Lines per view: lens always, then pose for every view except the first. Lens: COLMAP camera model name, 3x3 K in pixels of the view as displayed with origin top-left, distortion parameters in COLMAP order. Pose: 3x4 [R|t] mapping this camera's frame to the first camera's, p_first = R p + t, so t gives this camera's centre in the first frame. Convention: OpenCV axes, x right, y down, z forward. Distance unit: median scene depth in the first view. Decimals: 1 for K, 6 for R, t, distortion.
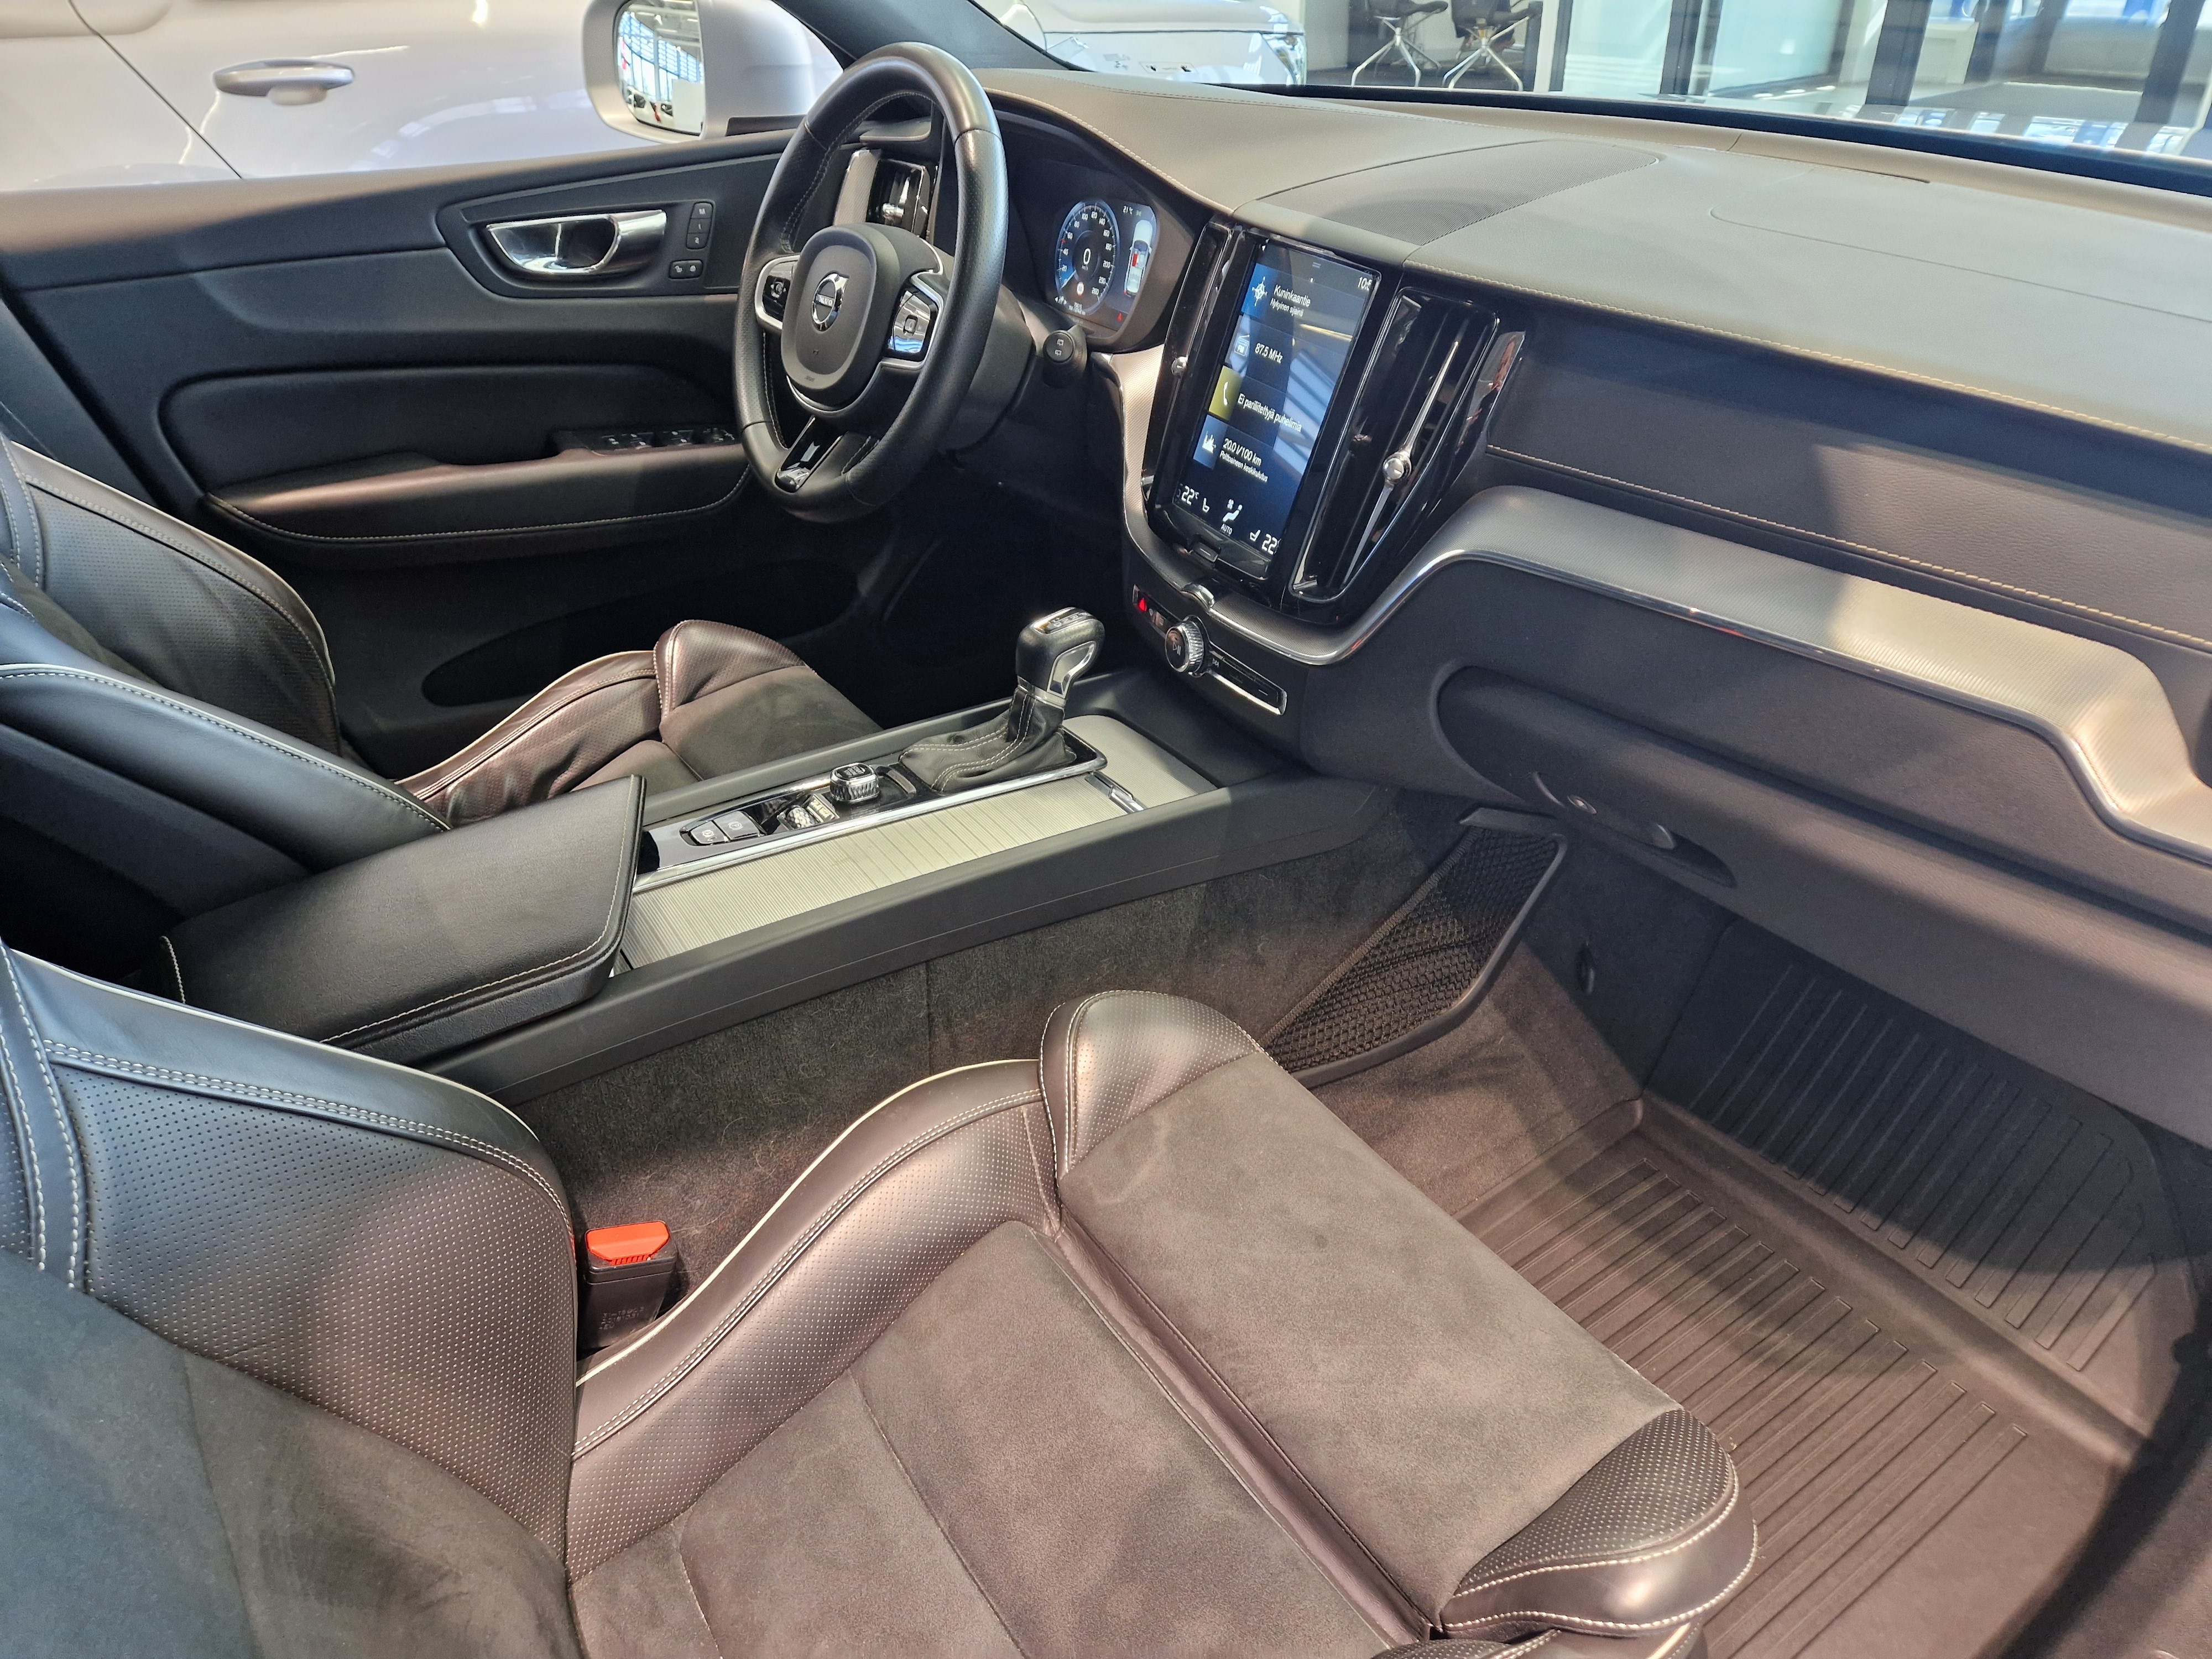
lens RADIAL K [[1481.0, 0, 1102.3], [0, 1481.0, 839.9], [0, 0, 1]] dist [0.058681, -0.053488]
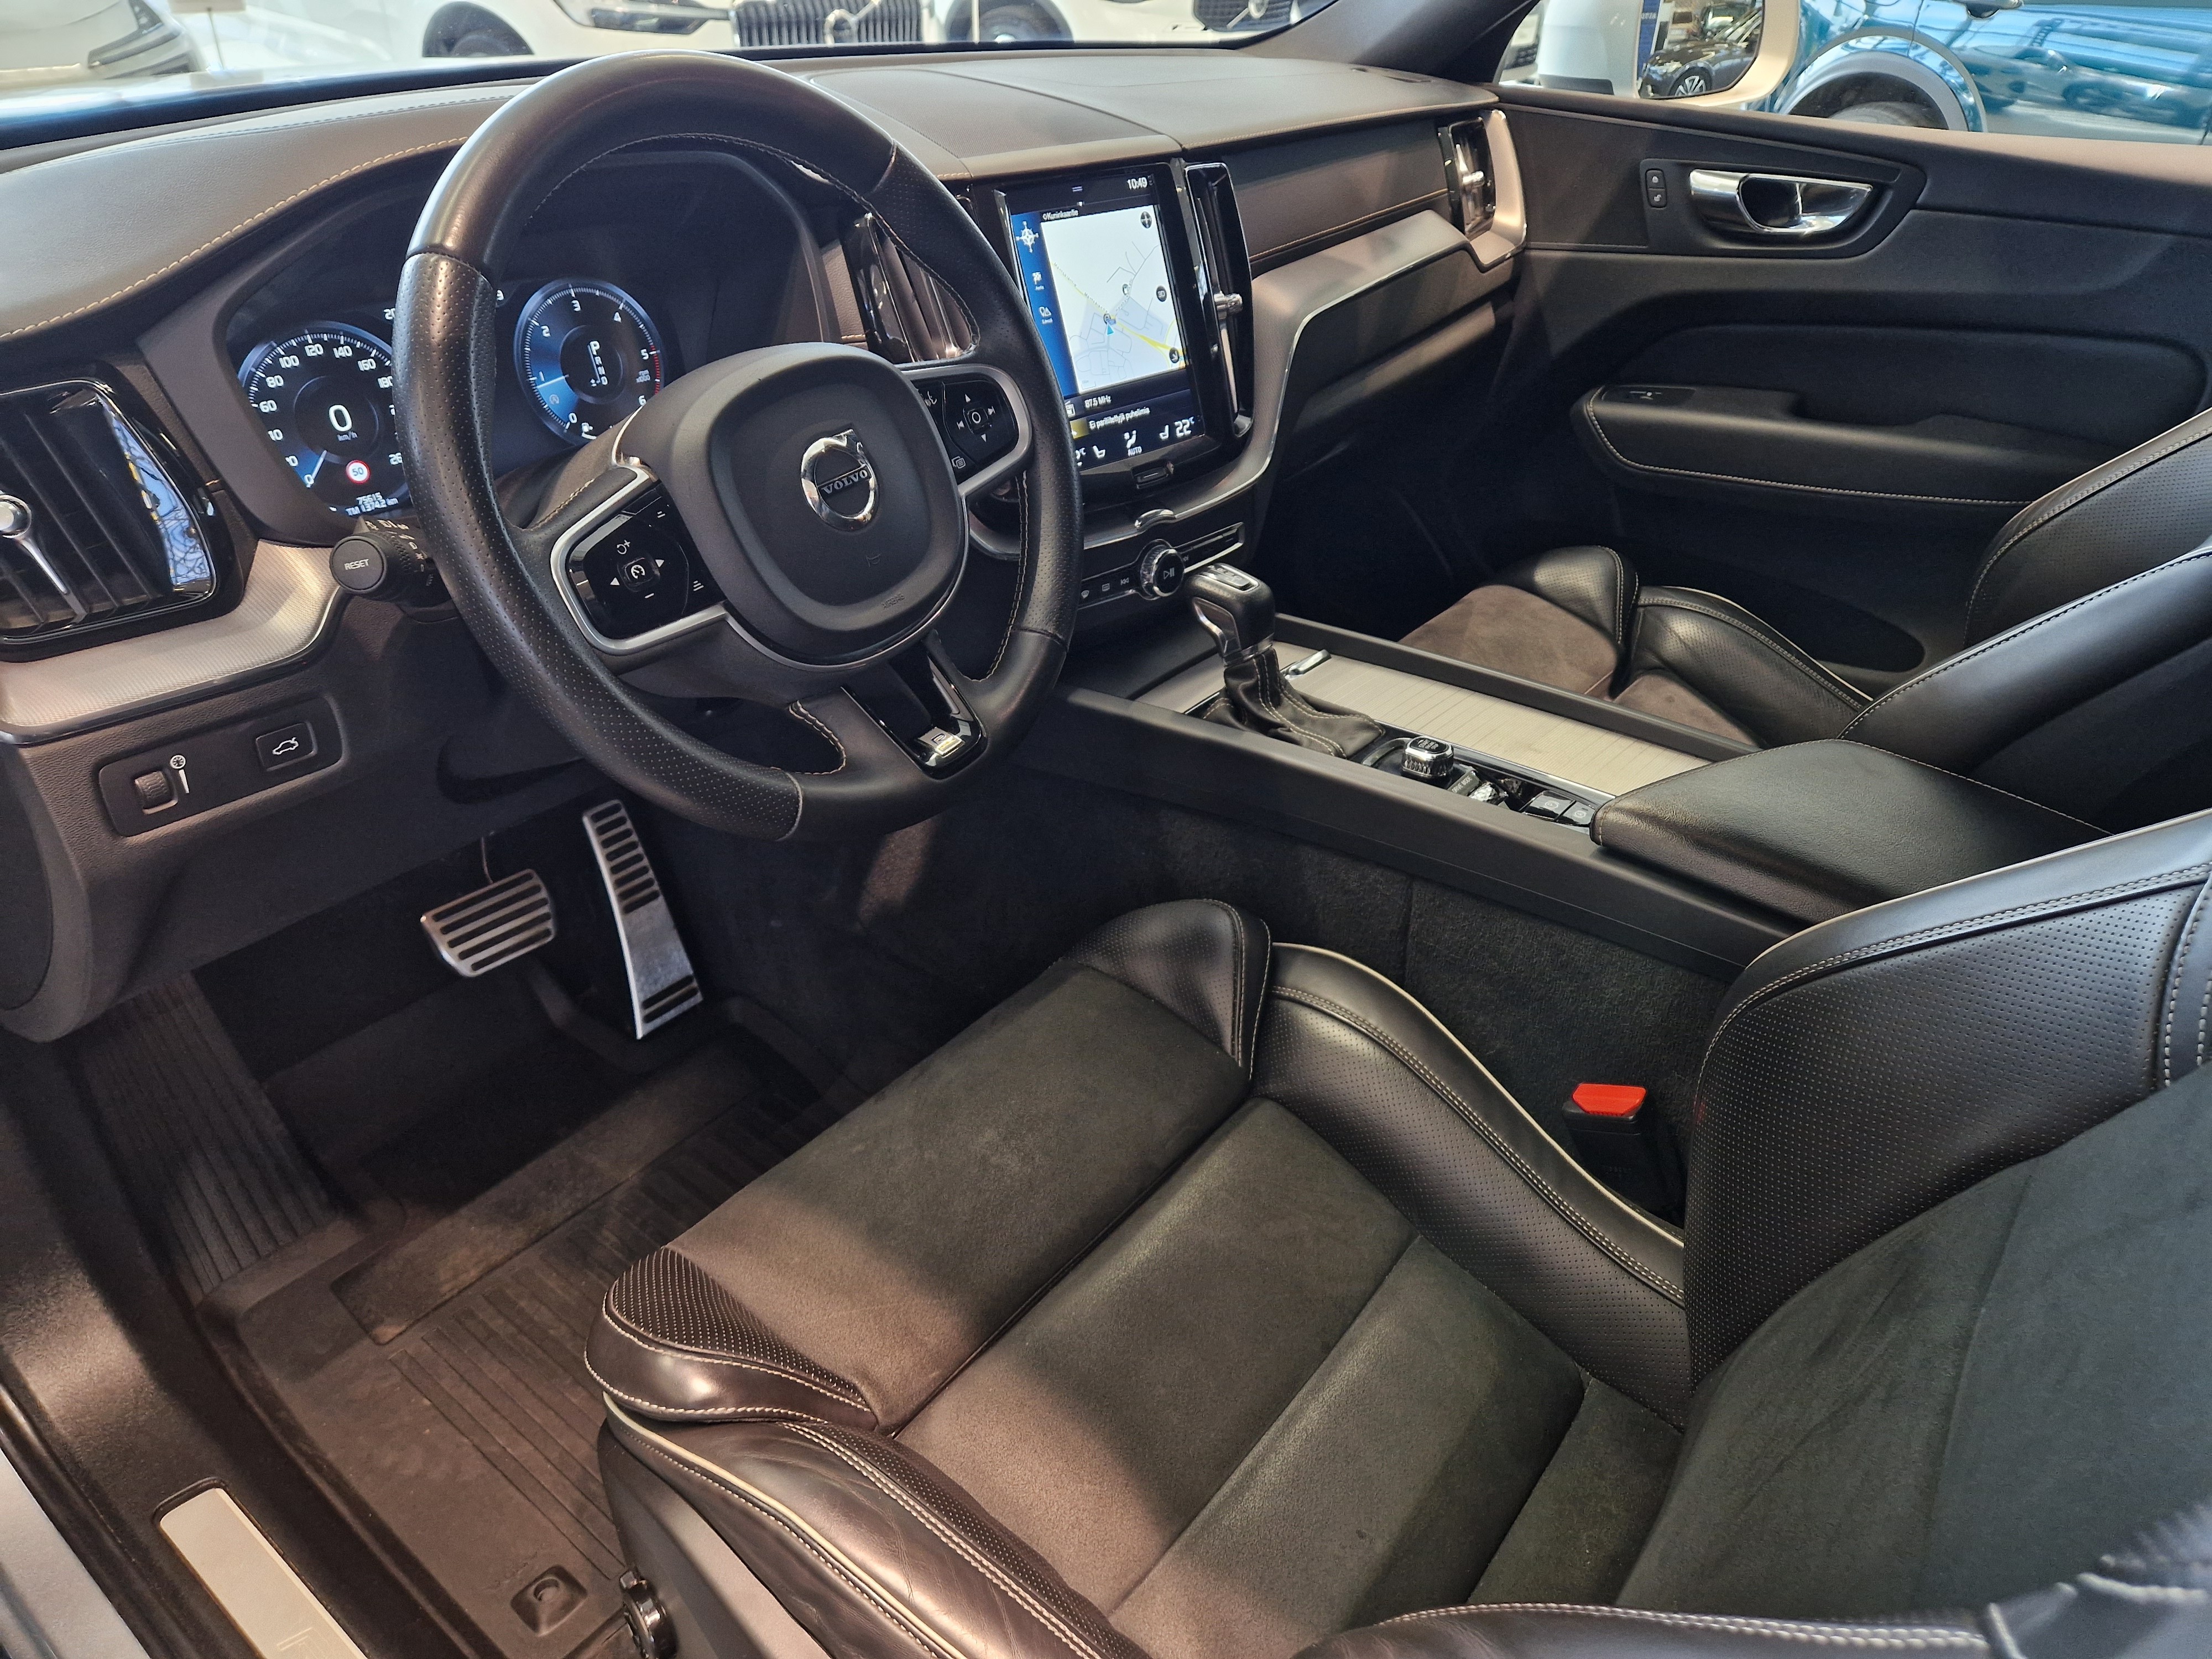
lens RADIAL K [[1481.0, 0, 1102.3], [0, 1481.0, 839.9], [0, 0, 1]] dist [0.058681, -0.053488]
pose [[-0.293001, -0.513752, 0.806355, -0.786326], [0.492667, 0.641660, 0.587837, -0.582299], [-0.819408, 0.569501, 0.065102, 0.980085]]
